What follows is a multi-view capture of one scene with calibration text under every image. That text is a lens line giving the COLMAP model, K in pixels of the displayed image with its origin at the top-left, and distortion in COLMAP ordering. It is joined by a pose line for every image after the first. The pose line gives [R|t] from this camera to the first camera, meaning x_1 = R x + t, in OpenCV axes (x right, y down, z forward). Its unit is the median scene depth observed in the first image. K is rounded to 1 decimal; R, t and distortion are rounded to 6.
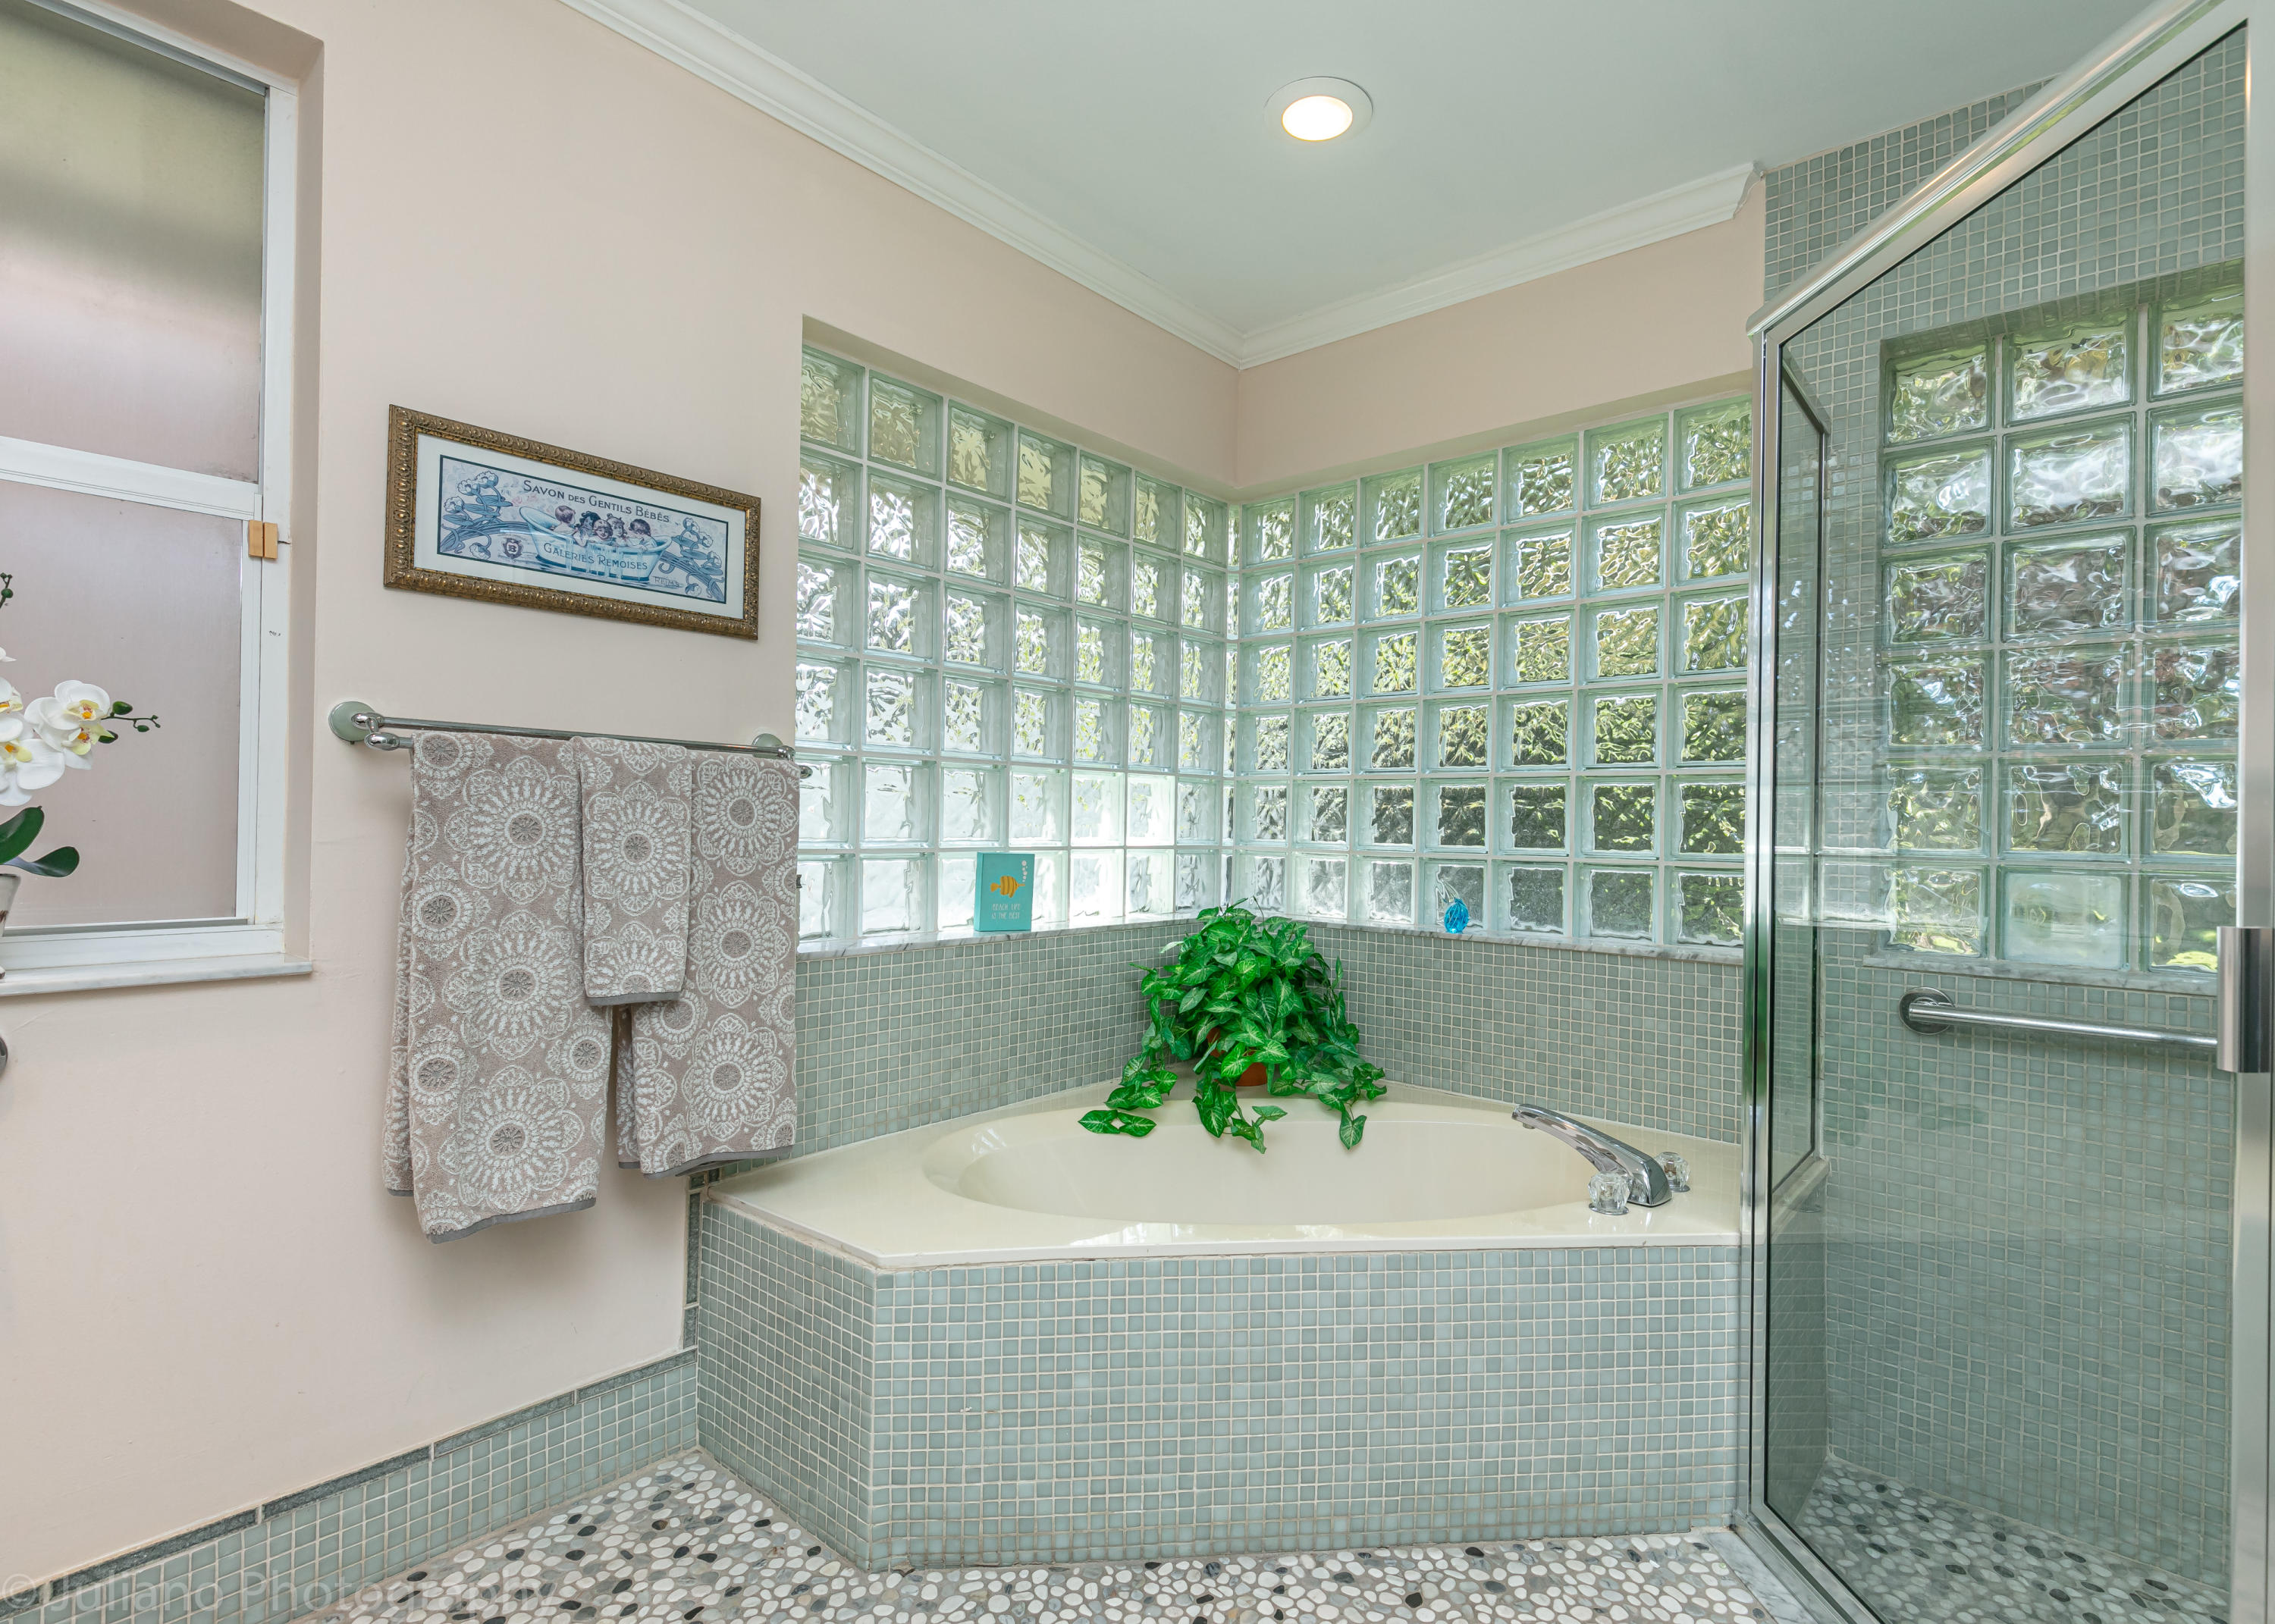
lens RADIAL K [[1091.3, 0, 1190.9], [0, 1091.3, 817.8], [0, 0, 1]] dist [0.001945, -0.000087]
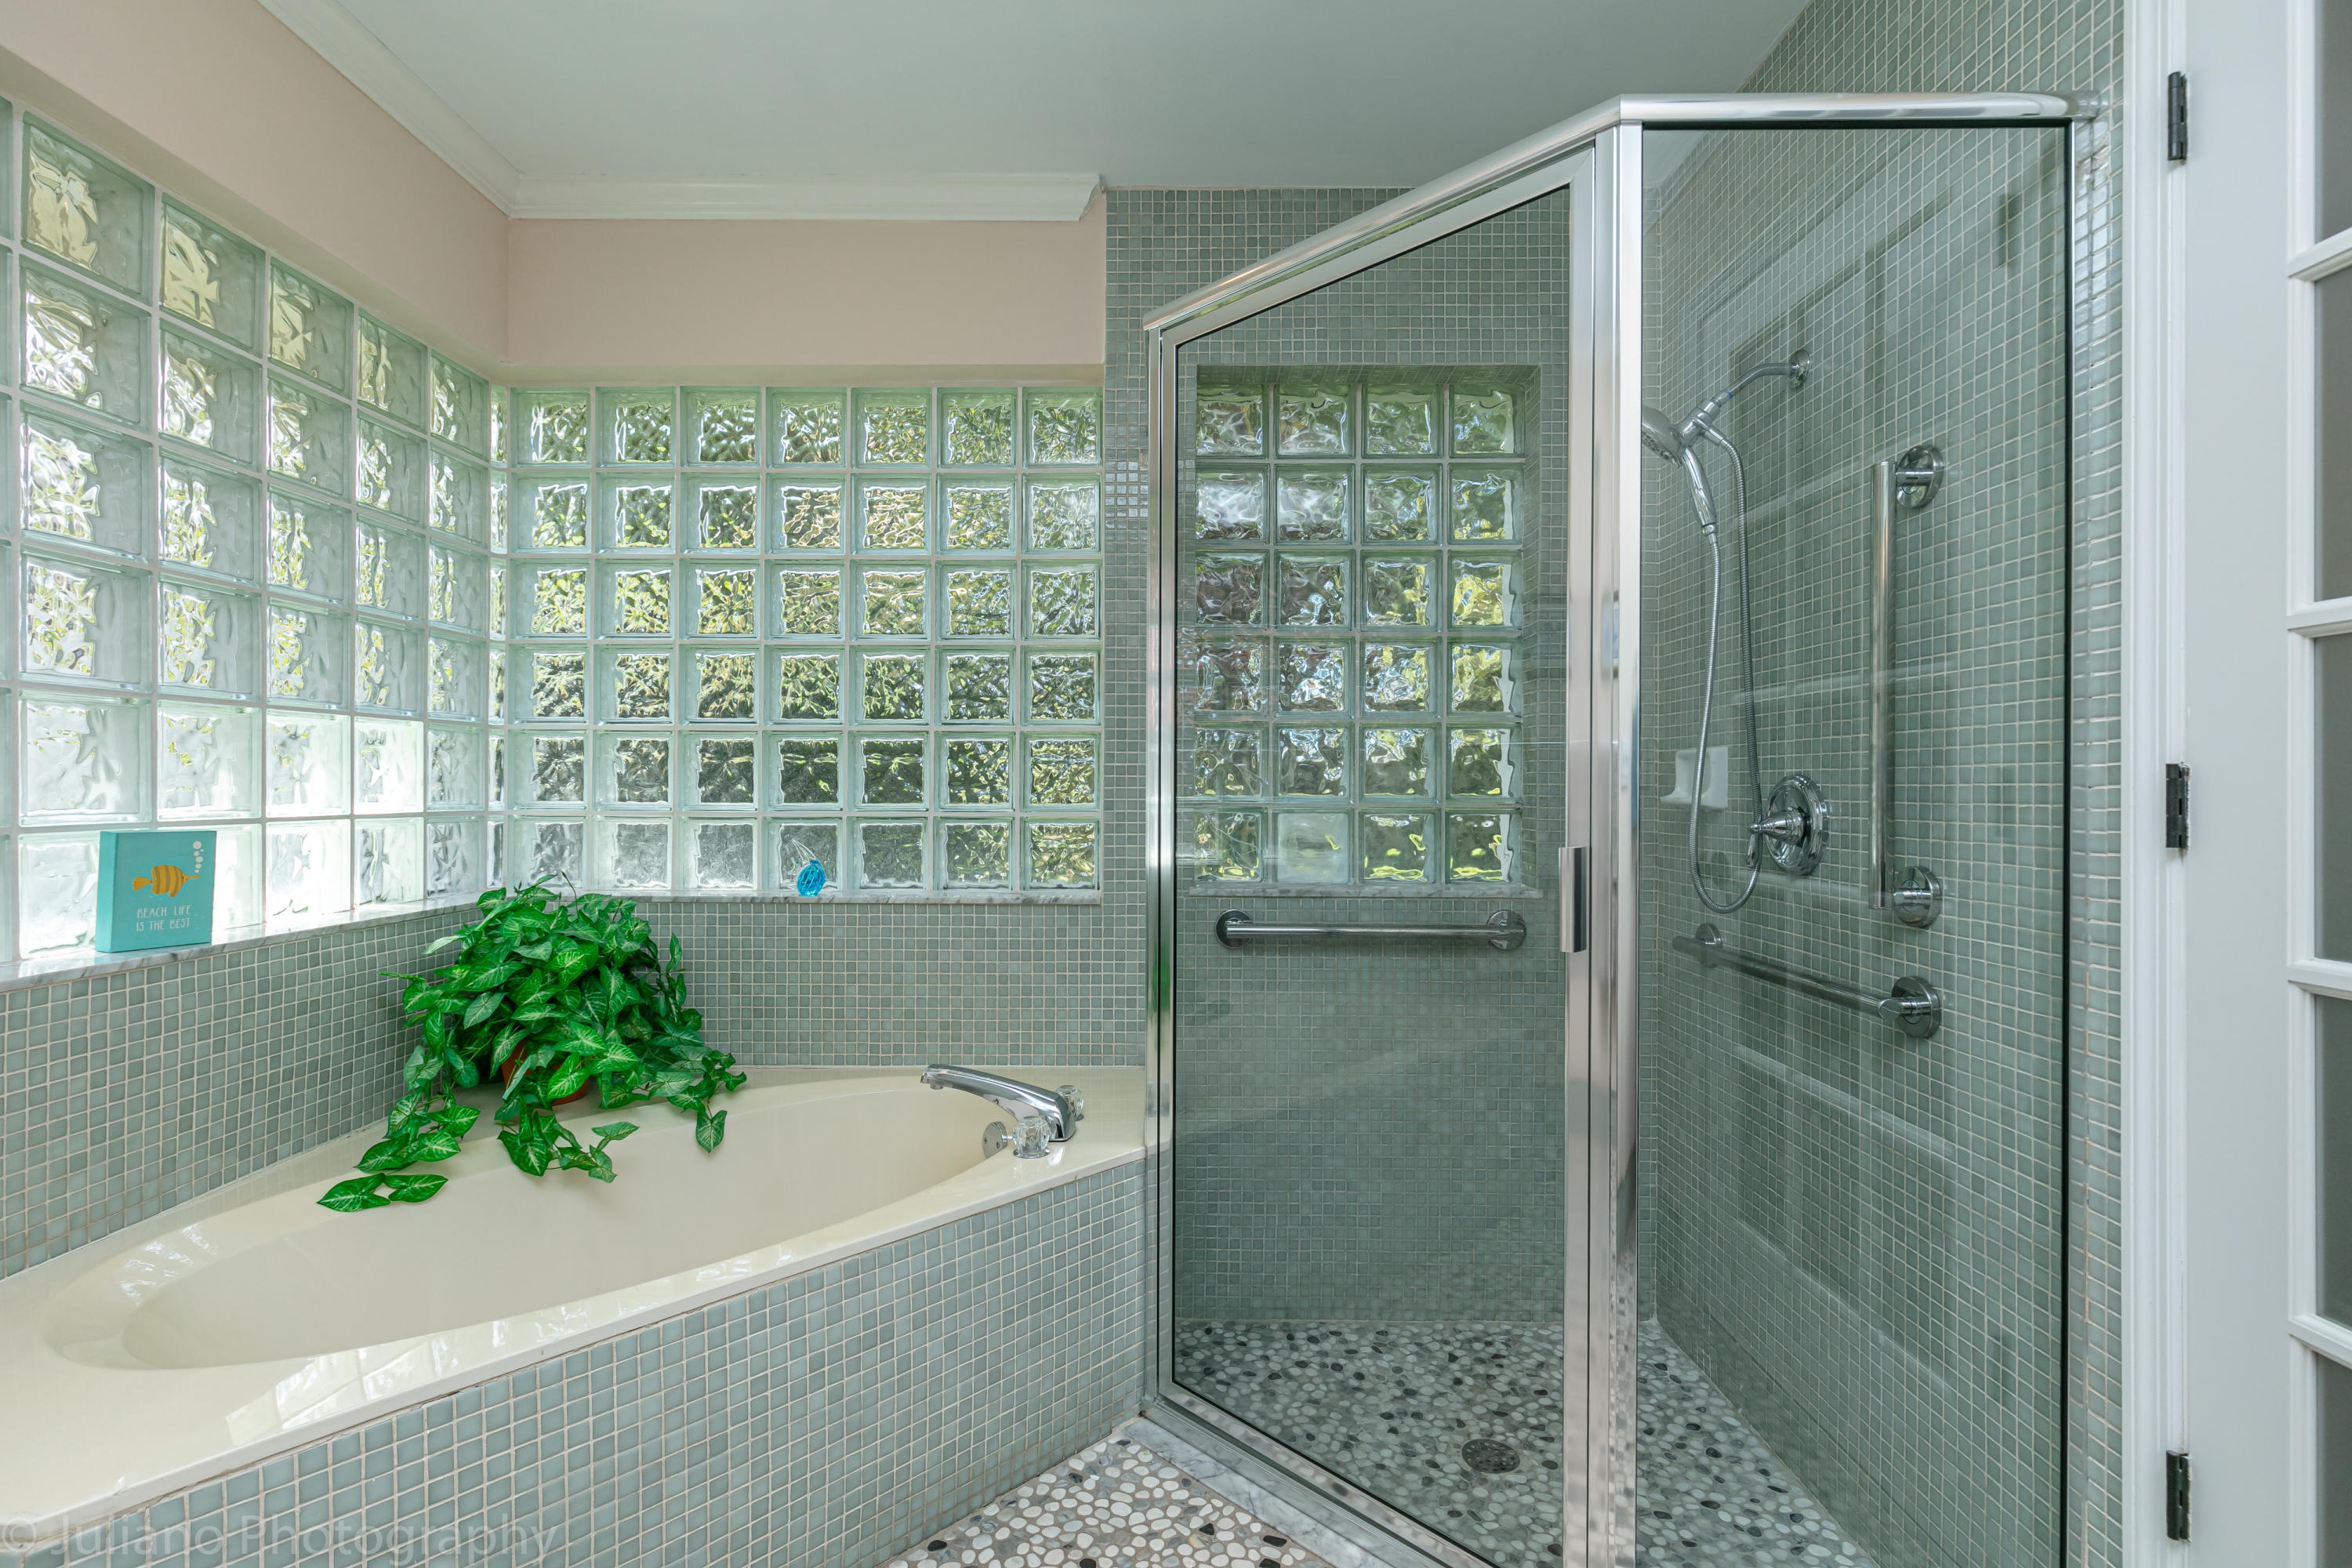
lens RADIAL K [[1065.7, 0, 1164.8], [0, 1065.7, 787.1], [0, 0, 1]] dist [0.005306, -0.001600]
pose [[0.773857, -0.016301, 0.633150, -0.107435], [0.007501, 0.999835, 0.016573, -0.001048], [-0.633316, -0.008076, 0.773851, 0.104753]]
